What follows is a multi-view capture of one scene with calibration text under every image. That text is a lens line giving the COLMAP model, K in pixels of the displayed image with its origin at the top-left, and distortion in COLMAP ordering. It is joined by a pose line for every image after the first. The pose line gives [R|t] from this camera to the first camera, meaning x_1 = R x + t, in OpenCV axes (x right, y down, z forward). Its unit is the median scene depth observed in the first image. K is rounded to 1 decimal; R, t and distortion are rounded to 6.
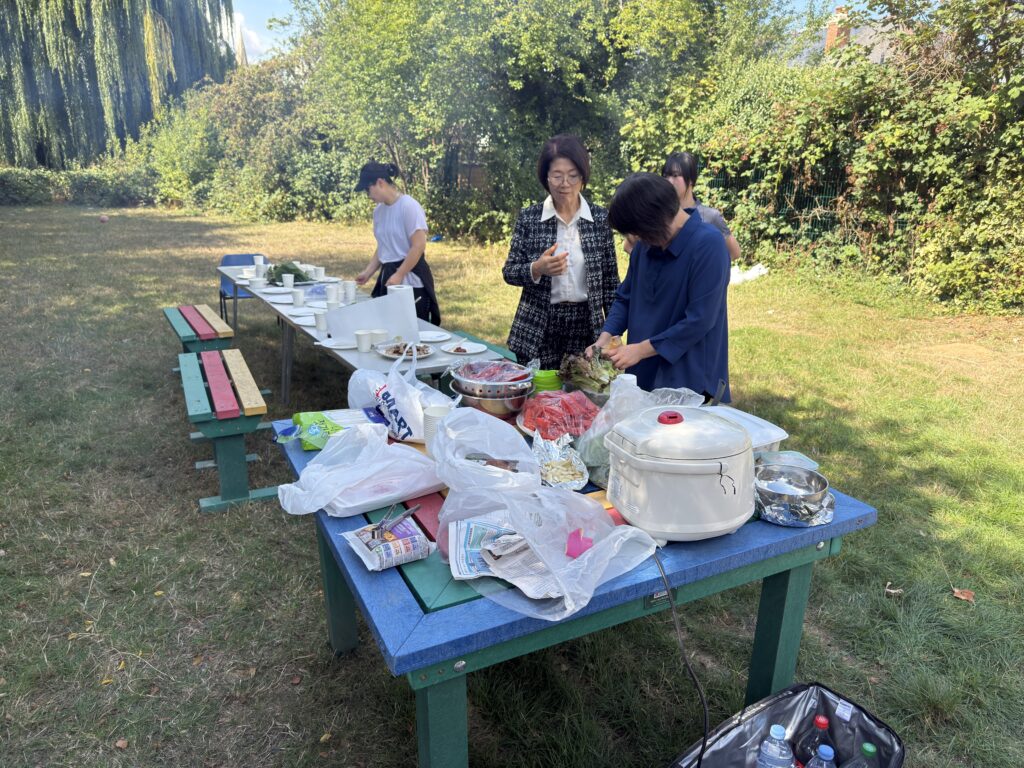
lens RADIAL K [[701.3, 0, 512.0], [0, 701.3, 384.0], [0, 0, 1]] dist [0.038616, -0.051795]
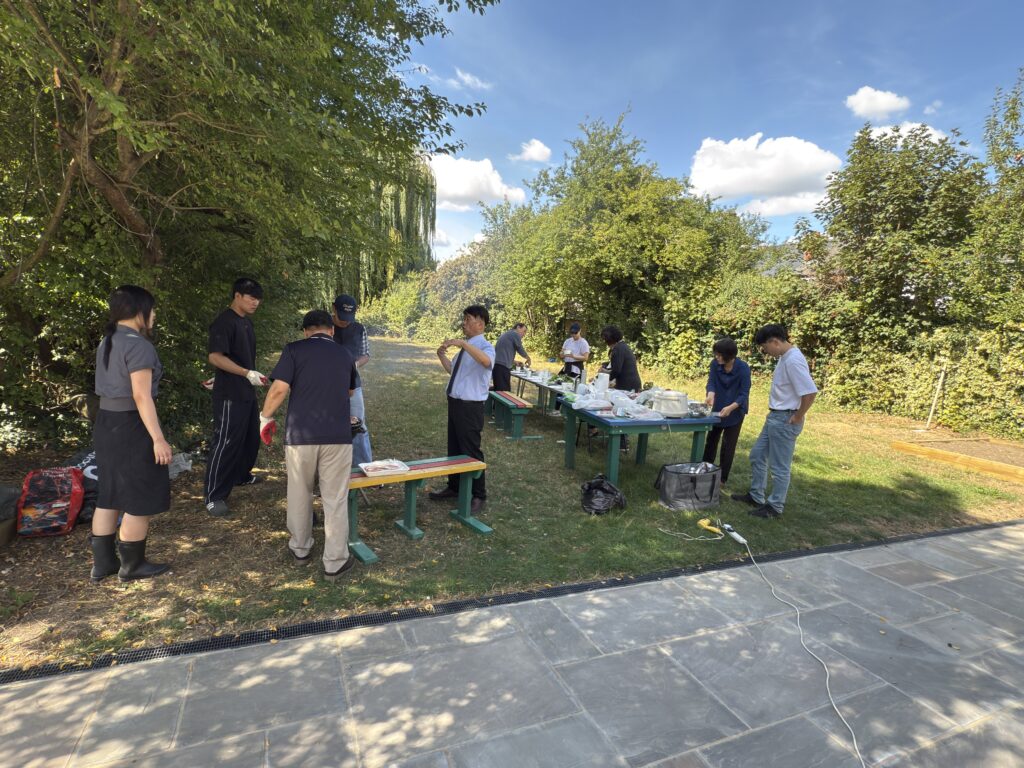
lens RADIAL K [[530.6, 0, 512.0], [0, 530.6, 384.0], [0, 0, 1]] dist [0.020742, -0.000106]
pose [[0.989716, 0.056193, -0.131550, -0.044731], [-0.078015, 0.982847, -0.167108, 0.099763], [0.119903, 0.175652, 0.977123, -0.370871]]
